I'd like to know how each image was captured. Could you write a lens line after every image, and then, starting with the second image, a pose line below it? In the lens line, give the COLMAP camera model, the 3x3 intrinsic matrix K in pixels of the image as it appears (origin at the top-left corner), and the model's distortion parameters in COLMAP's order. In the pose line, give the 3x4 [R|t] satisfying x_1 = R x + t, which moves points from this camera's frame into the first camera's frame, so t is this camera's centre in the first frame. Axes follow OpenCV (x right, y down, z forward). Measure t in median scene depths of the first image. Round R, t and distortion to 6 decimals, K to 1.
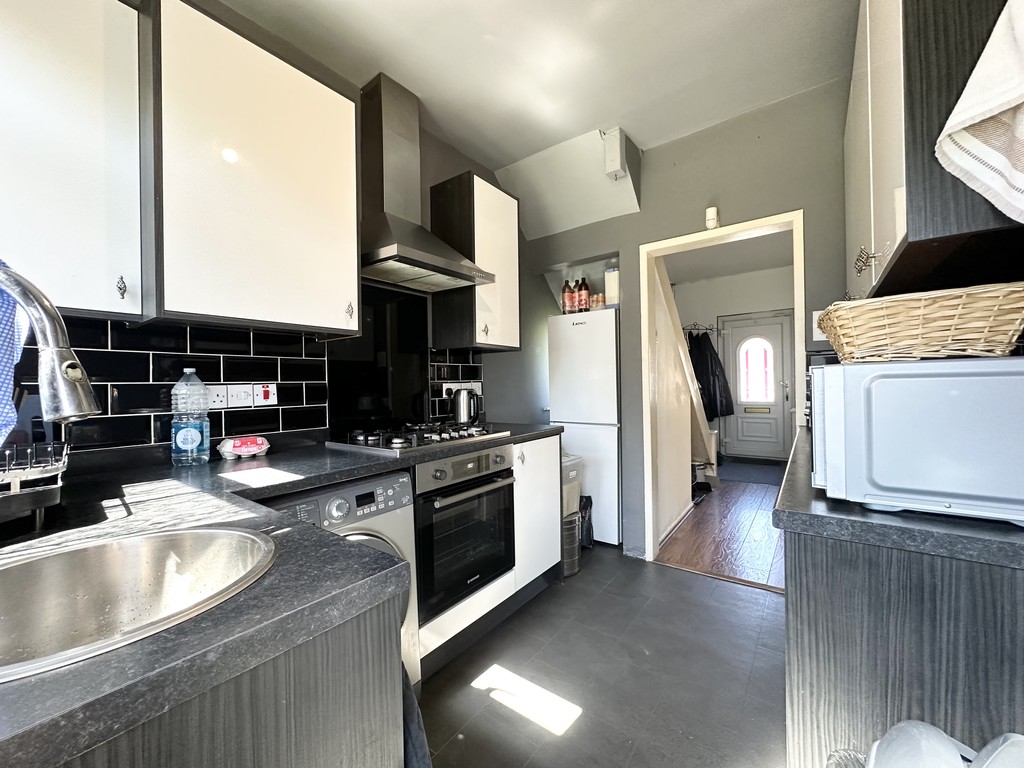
lens RADIAL K [[409.2, 0, 512.2], [0, 409.2, 384.7], [0, 0, 1]] dist [0.000065, 0.000118]
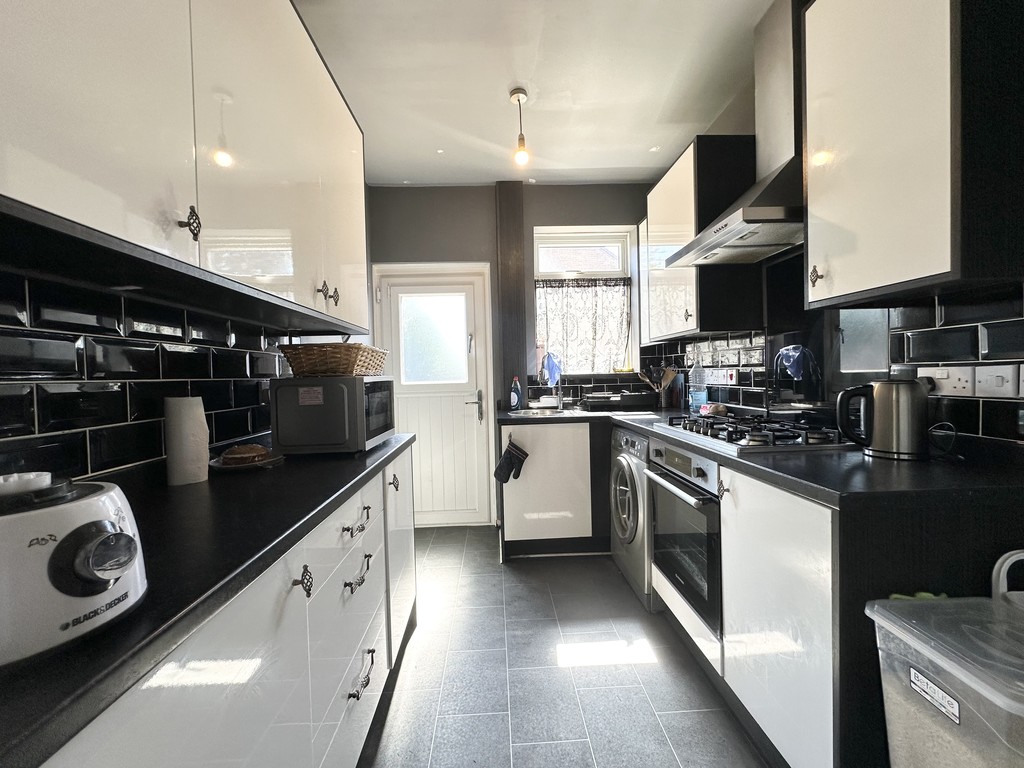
lens RADIAL K [[409.2, 0, 511.7], [0, 409.2, 384.3], [0, 0, 1]] dist [0.000065, 0.000118]
pose [[-0.775496, 0.052617, -0.629157, 0.543006], [0.040543, 0.998615, 0.033542, -0.017749], [0.630050, 0.000503, -0.776554, 1.033489]]
